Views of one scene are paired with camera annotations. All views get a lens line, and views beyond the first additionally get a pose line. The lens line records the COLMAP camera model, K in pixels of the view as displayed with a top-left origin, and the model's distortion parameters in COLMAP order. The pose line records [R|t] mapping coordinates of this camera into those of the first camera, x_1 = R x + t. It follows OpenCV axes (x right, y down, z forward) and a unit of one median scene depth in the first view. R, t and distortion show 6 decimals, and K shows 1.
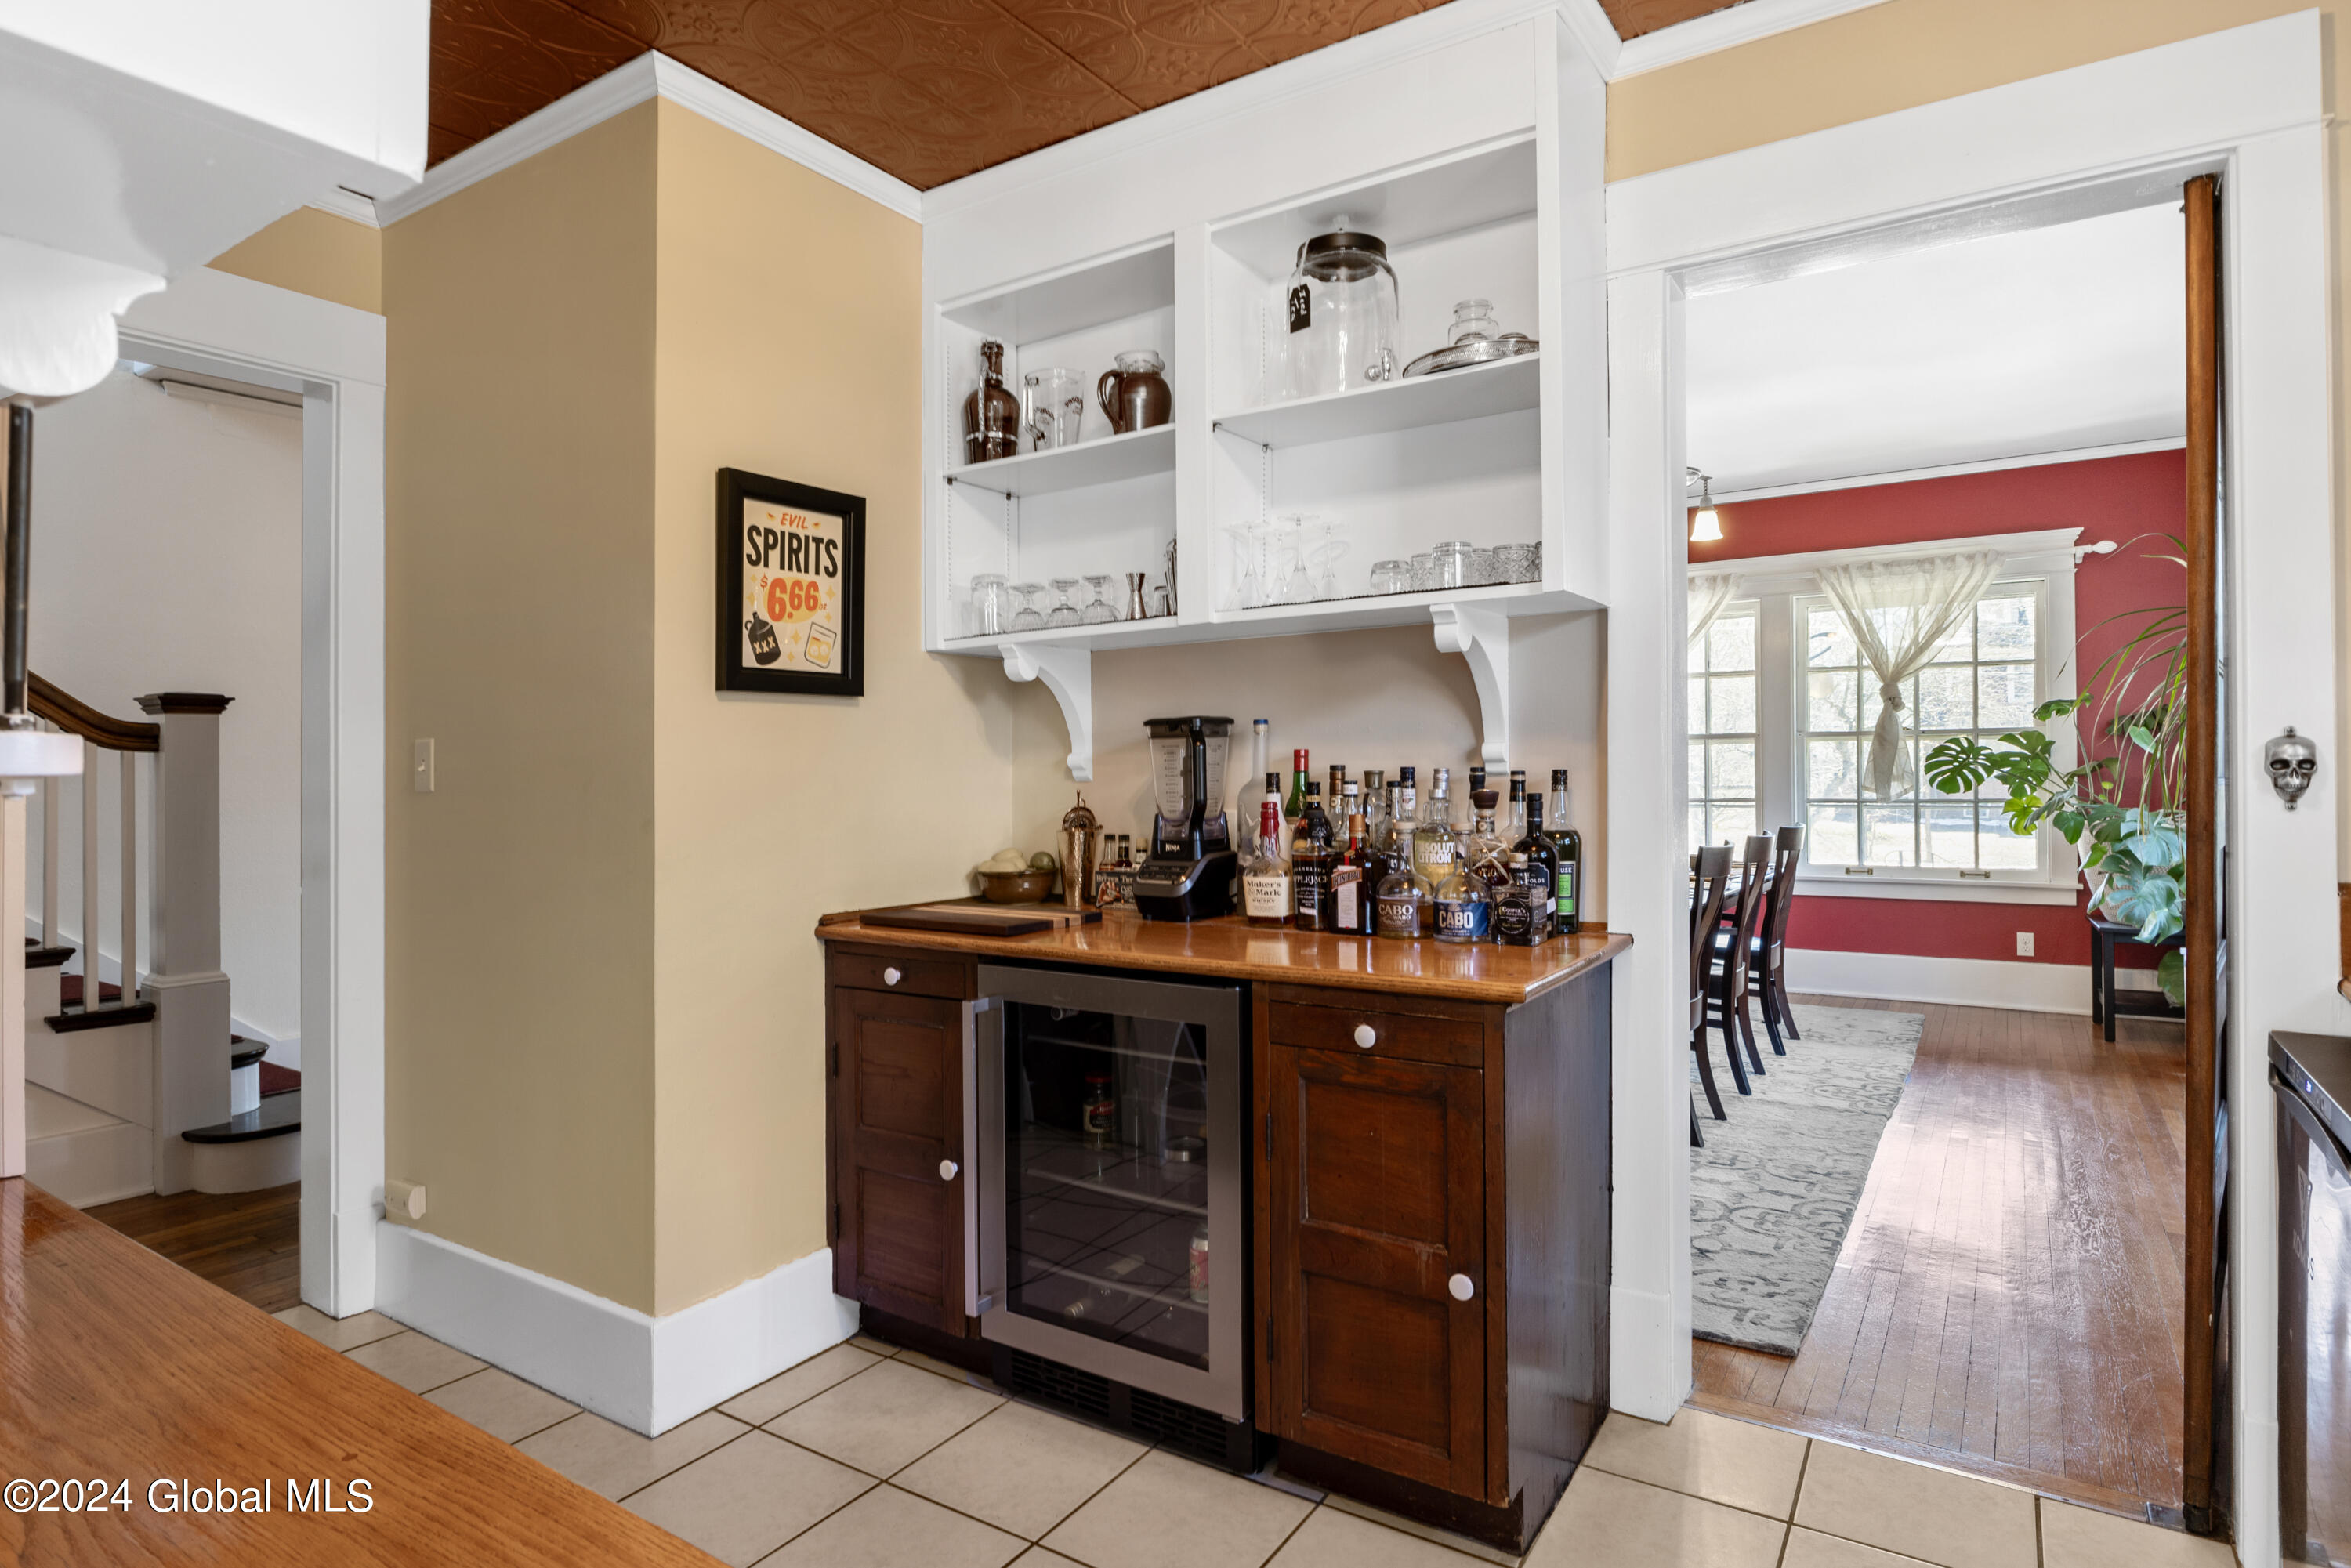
lens RADIAL K [[1278.0, 0, 1175.5], [0, 1278.0, 784.0], [0, 0, 1]] dist [-0.001569, -0.001099]
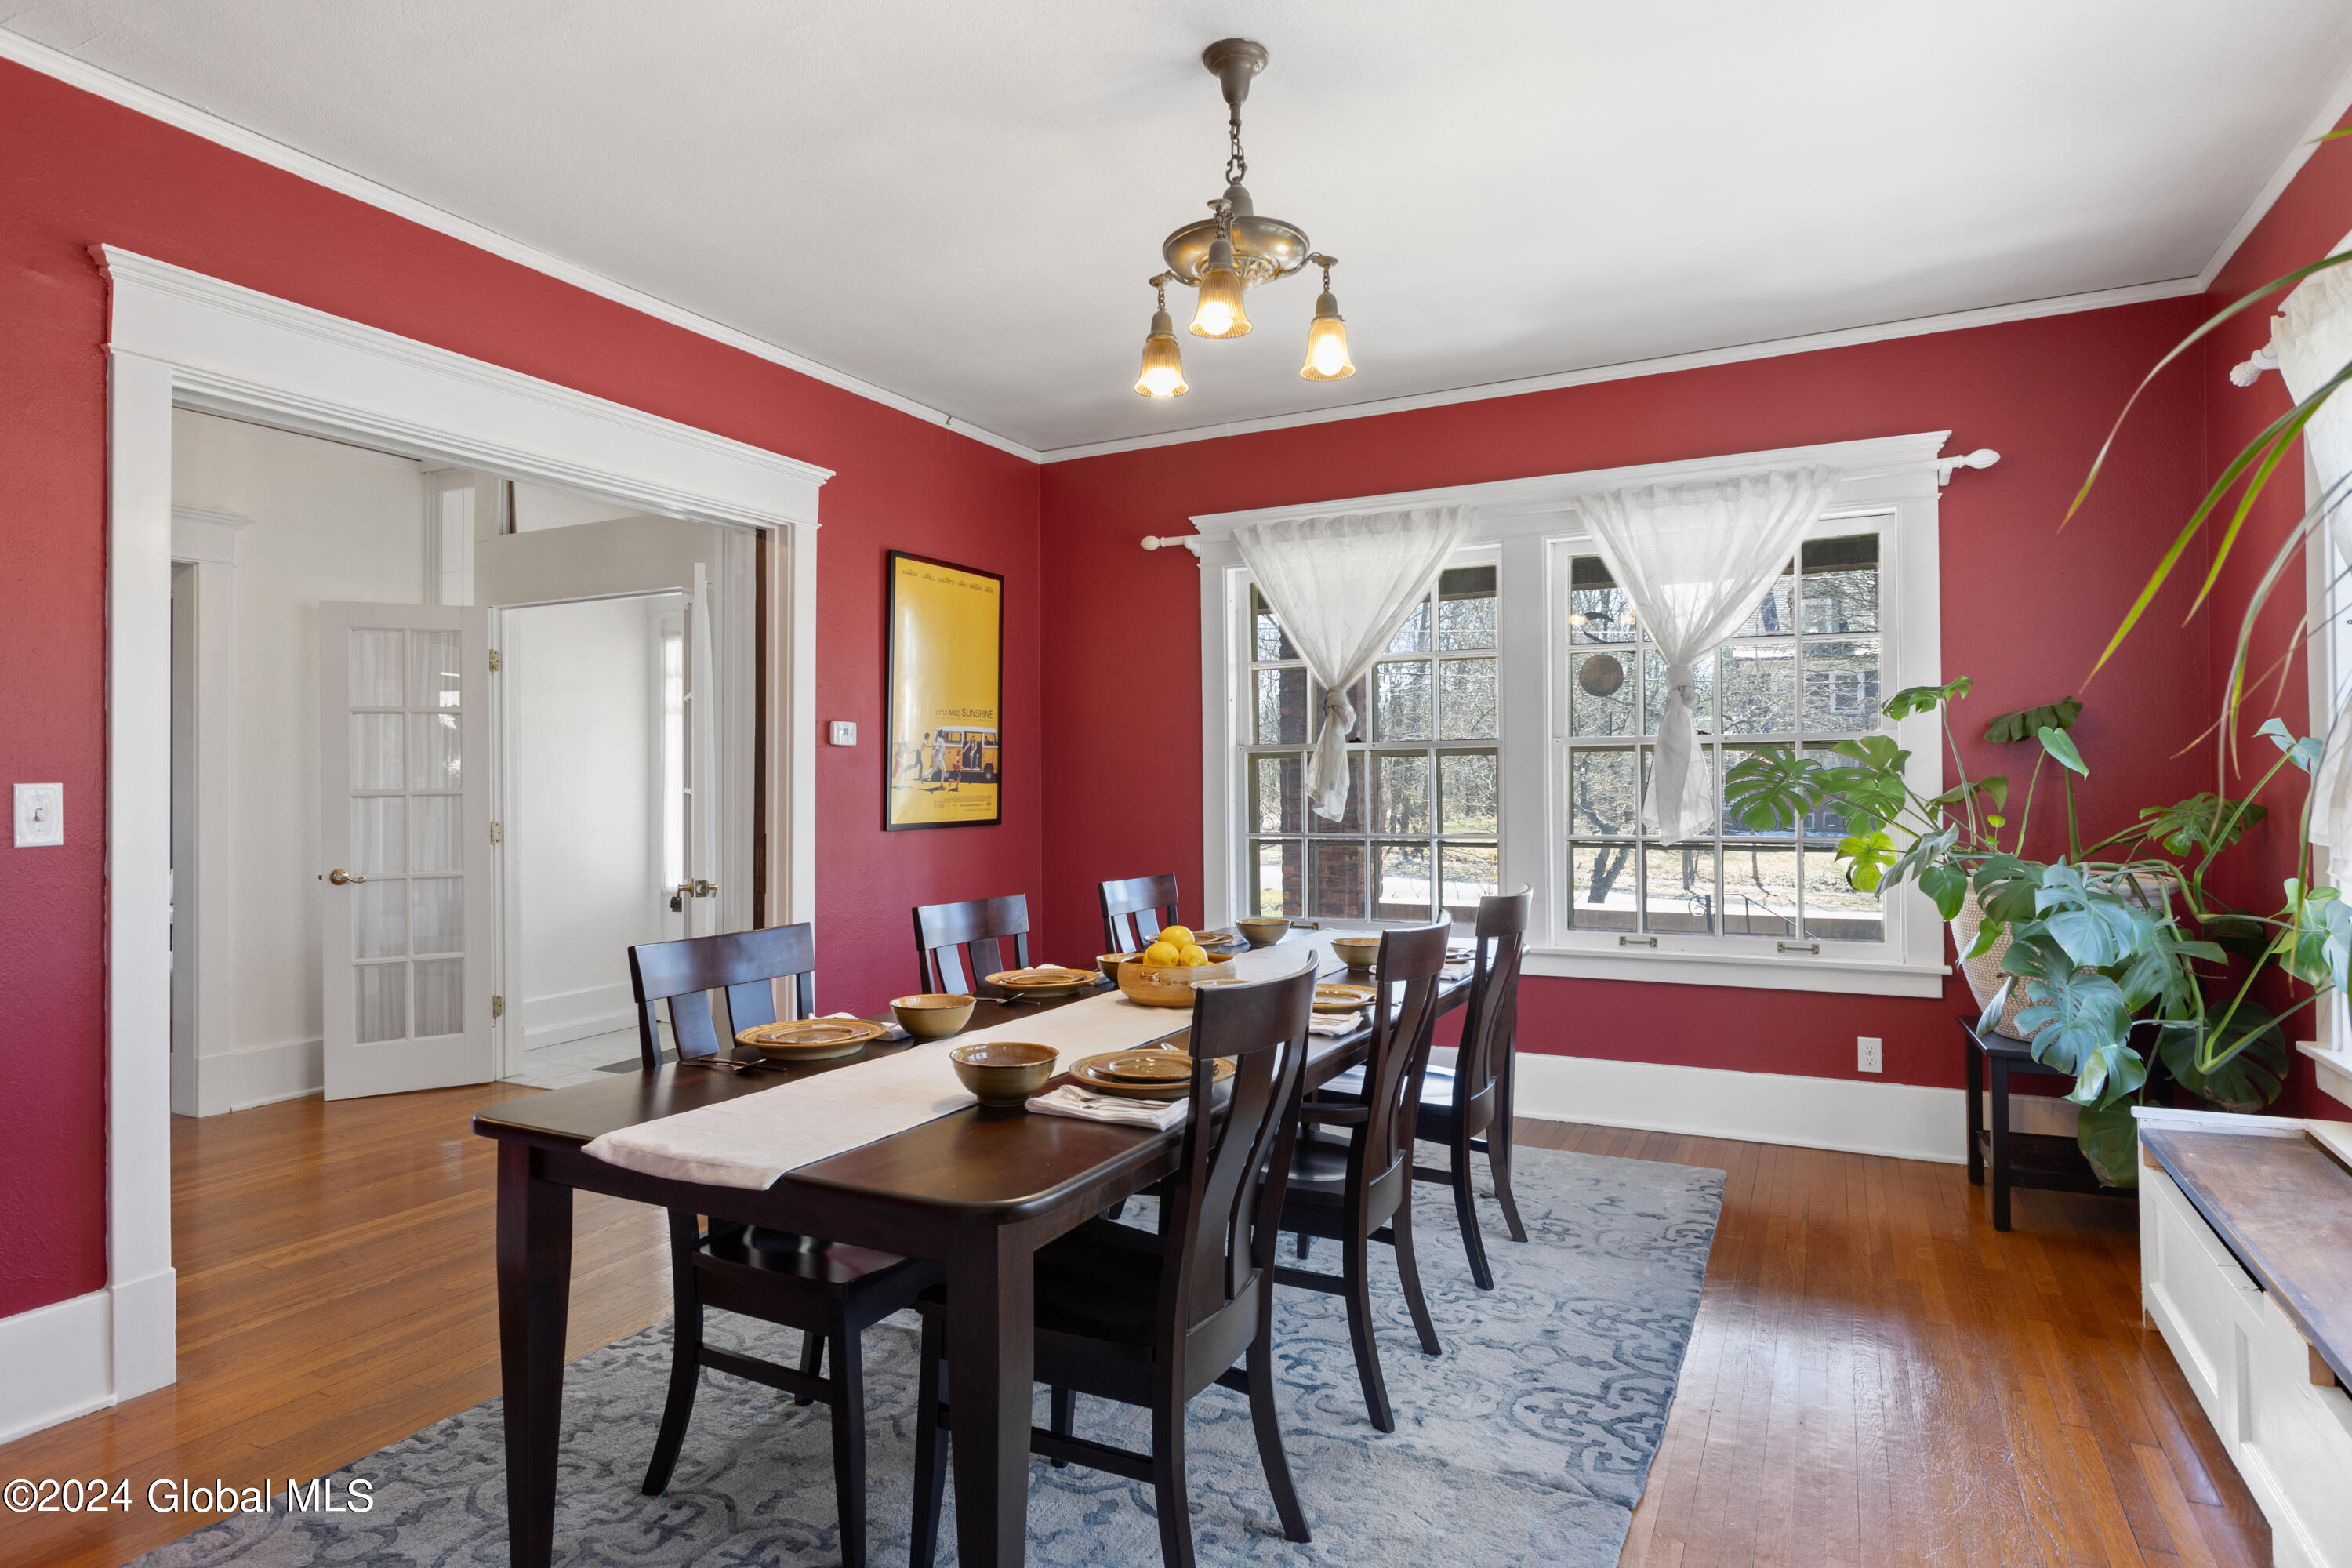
lens RADIAL K [[1278.6, 0, 1176.0], [0, 1278.6, 784.0], [0, 0, 1]] dist [-0.001569, -0.001099]
pose [[0.994138, 0.003105, 0.108077, 0.236968], [-0.002049, 0.999949, -0.009884, -0.009520], [-0.108102, 0.009604, 0.994093, 0.381341]]
